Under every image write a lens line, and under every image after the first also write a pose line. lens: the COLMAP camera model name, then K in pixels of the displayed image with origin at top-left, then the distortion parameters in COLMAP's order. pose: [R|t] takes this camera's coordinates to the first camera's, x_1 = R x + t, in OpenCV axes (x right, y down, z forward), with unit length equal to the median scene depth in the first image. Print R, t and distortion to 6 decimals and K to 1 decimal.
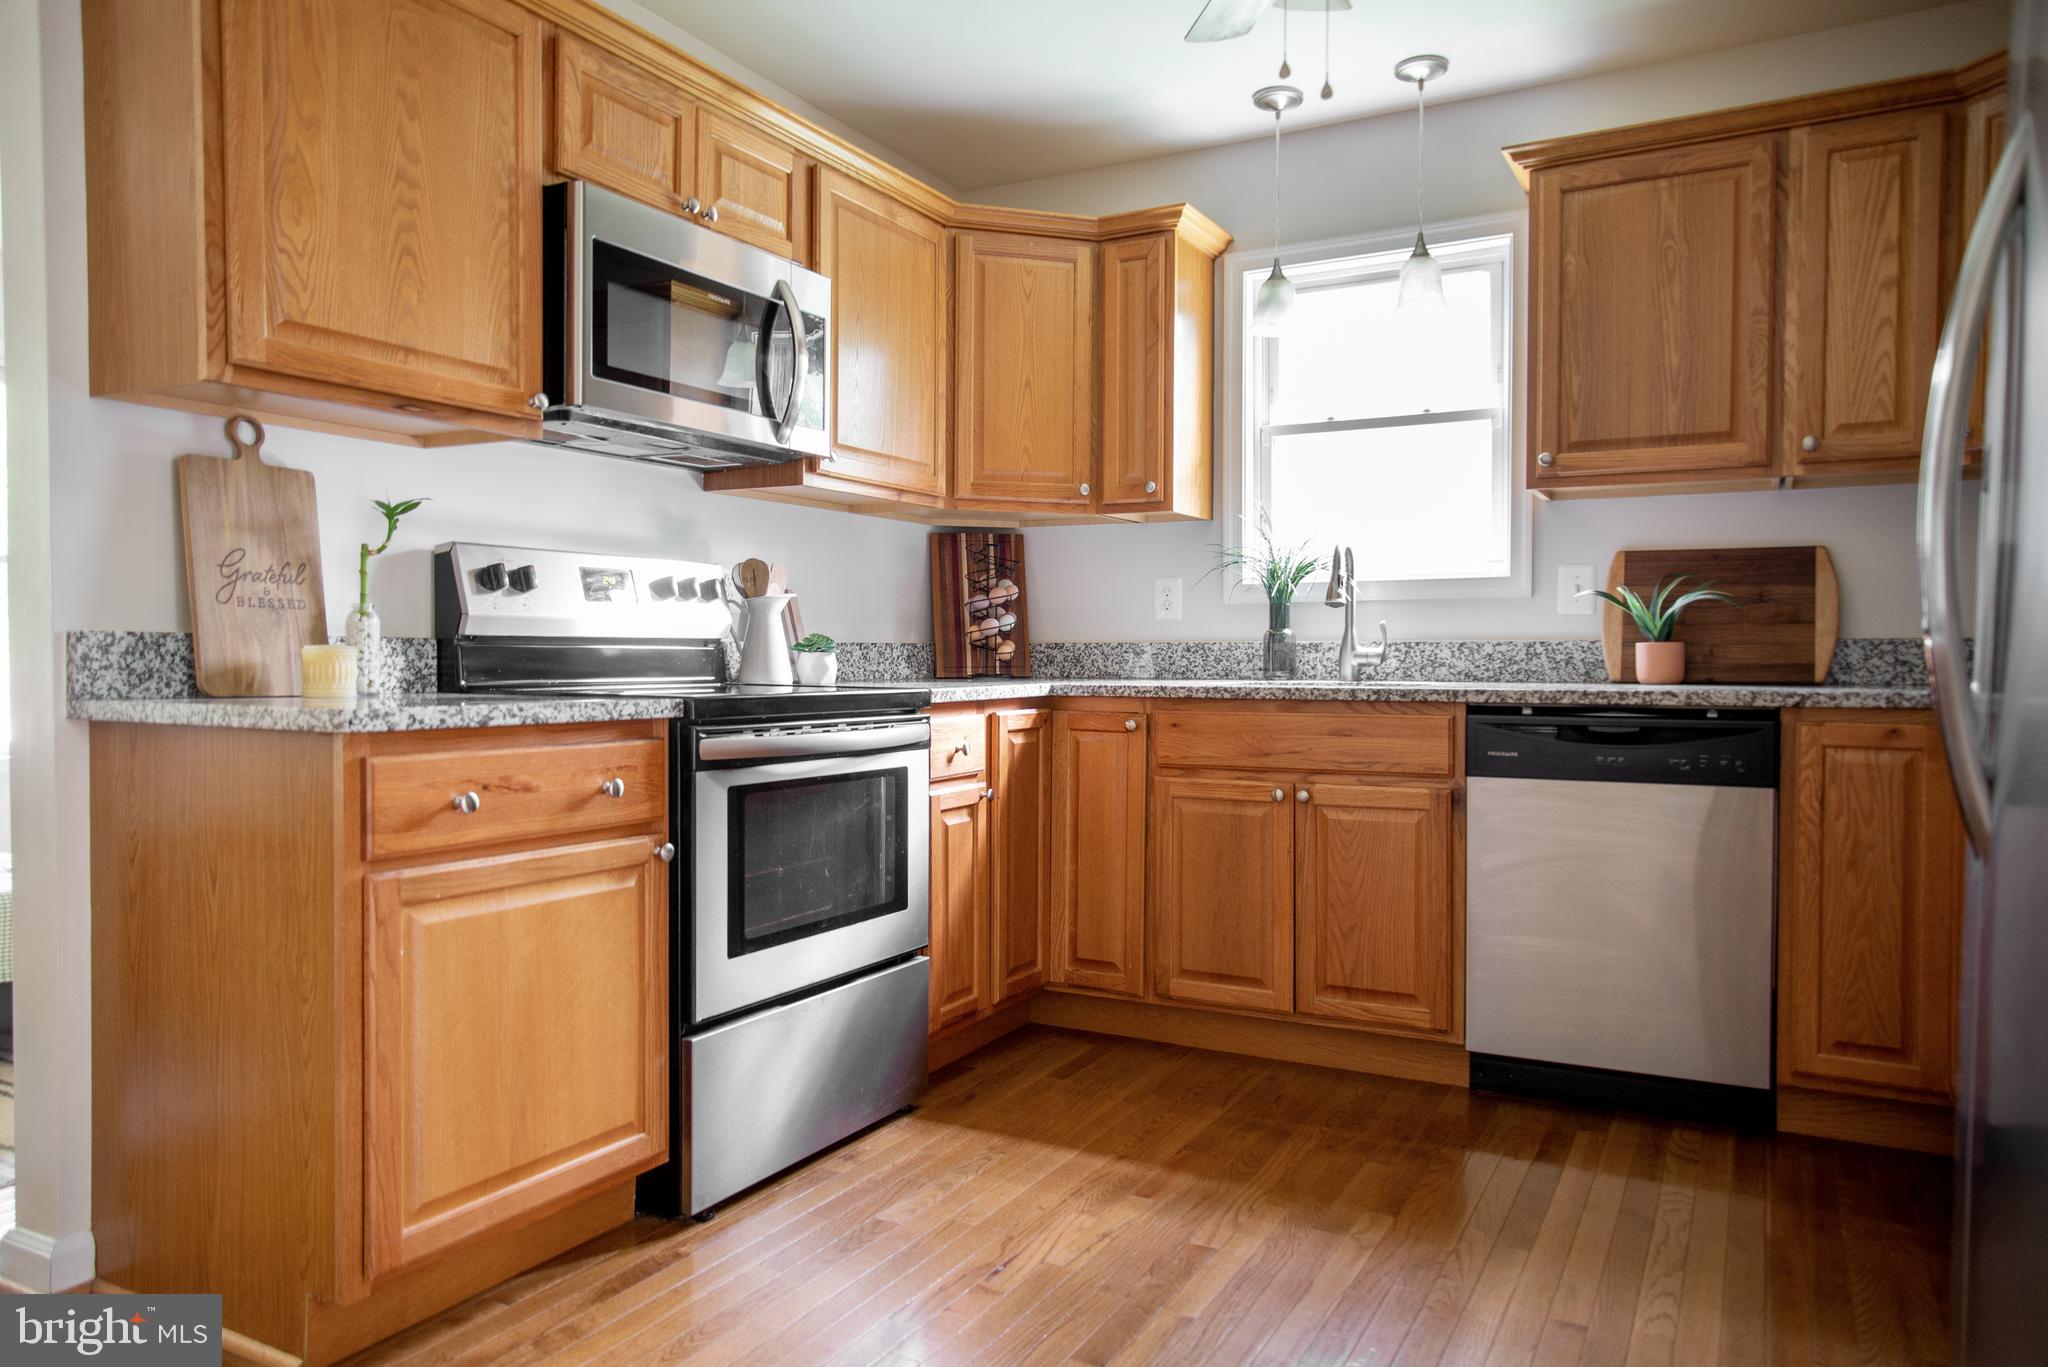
lens RADIAL K [[1397.3, 0, 929.0], [0, 1397.3, 682.3], [0, 0, 1]] dist [-0.004654, 0.028525]
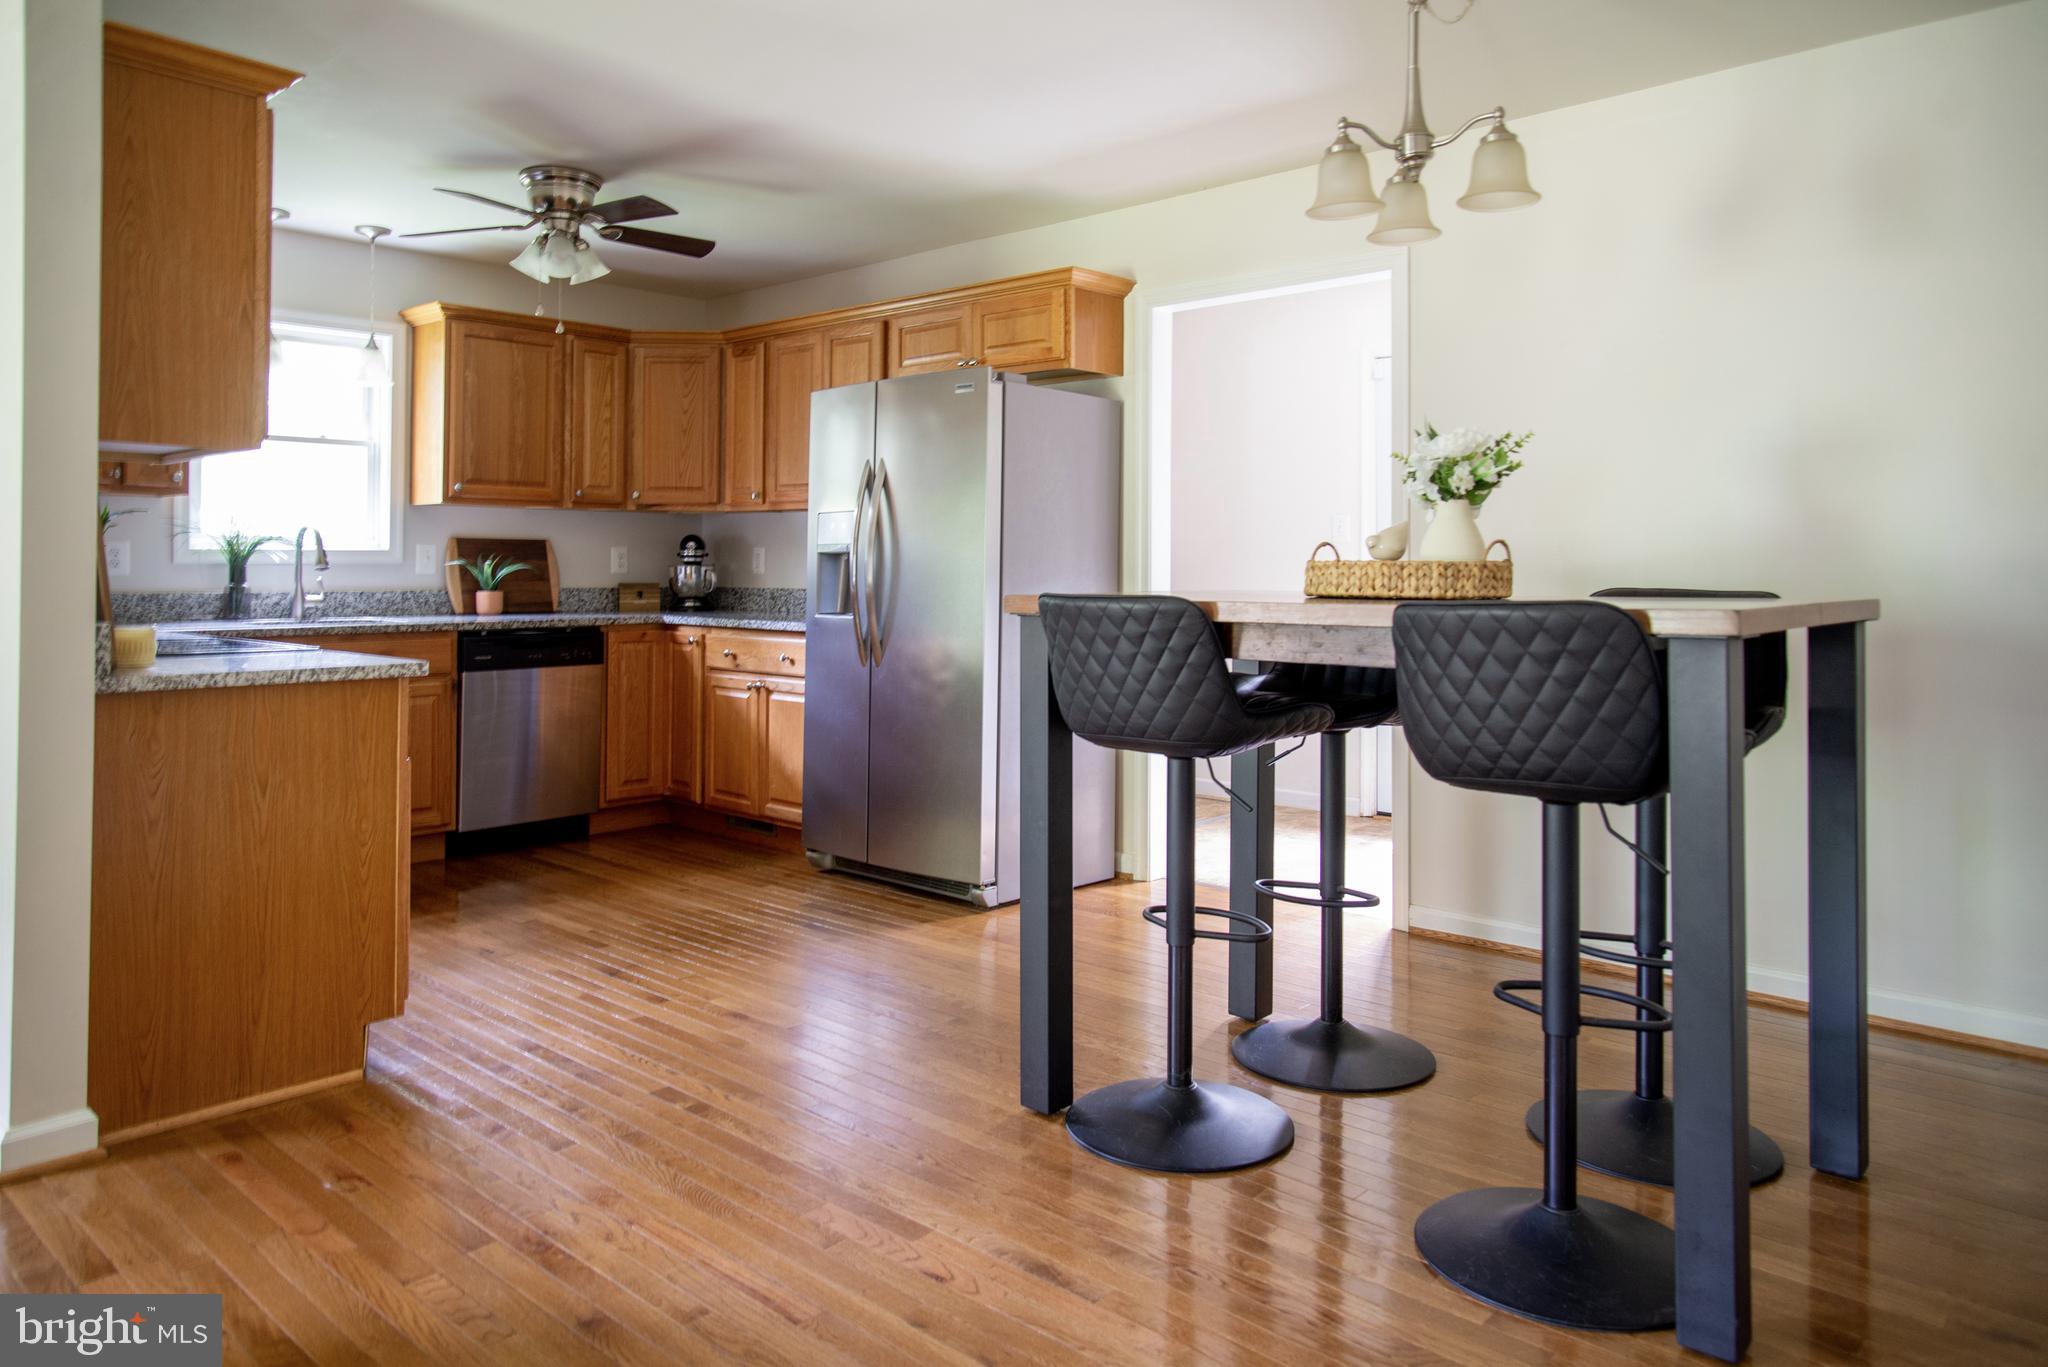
lens RADIAL K [[1429.6, 0, 945.2], [0, 1429.6, 560.7], [0, 0, 1]] dist [-0.003742, 0.001143]
pose [[0.284356, -0.000860, 0.958718, -1.086811], [0.020106, 0.999785, -0.005067, -0.047889], [-0.958508, 0.020717, 0.284312, -0.076063]]
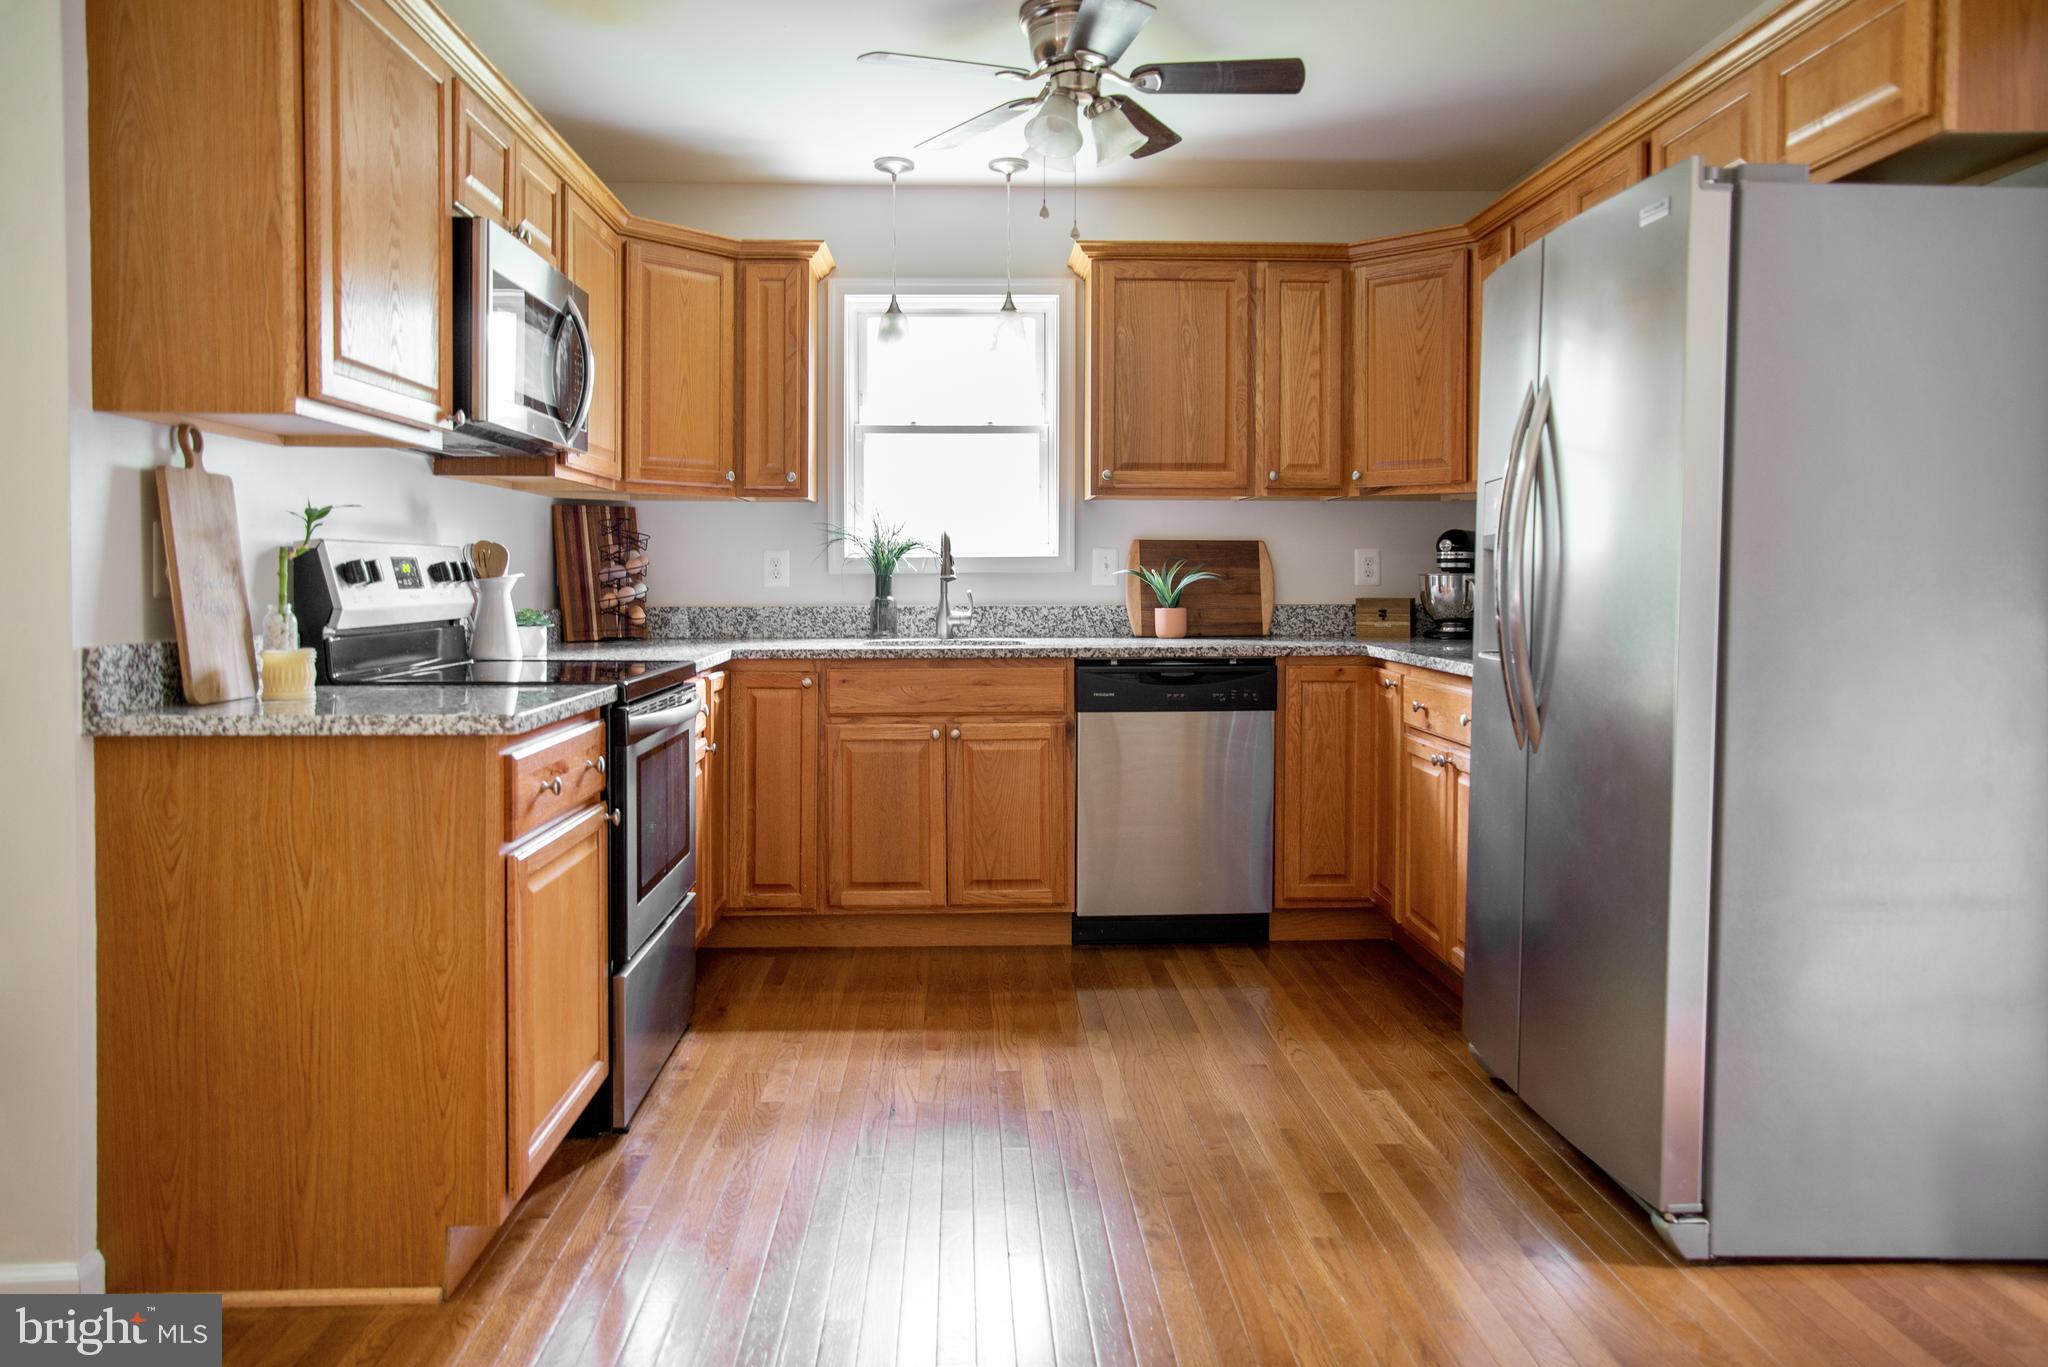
lens RADIAL K [[1439.5, 0, 963.0], [0, 1439.5, 617.0], [0, 0, 1]] dist [0.006918, 0.000701]
pose [[0.860945, -0.018973, 0.508344, -0.394799], [0.015740, 0.999819, 0.010659, -0.039222], [-0.508454, -0.001176, 0.861088, -0.132813]]
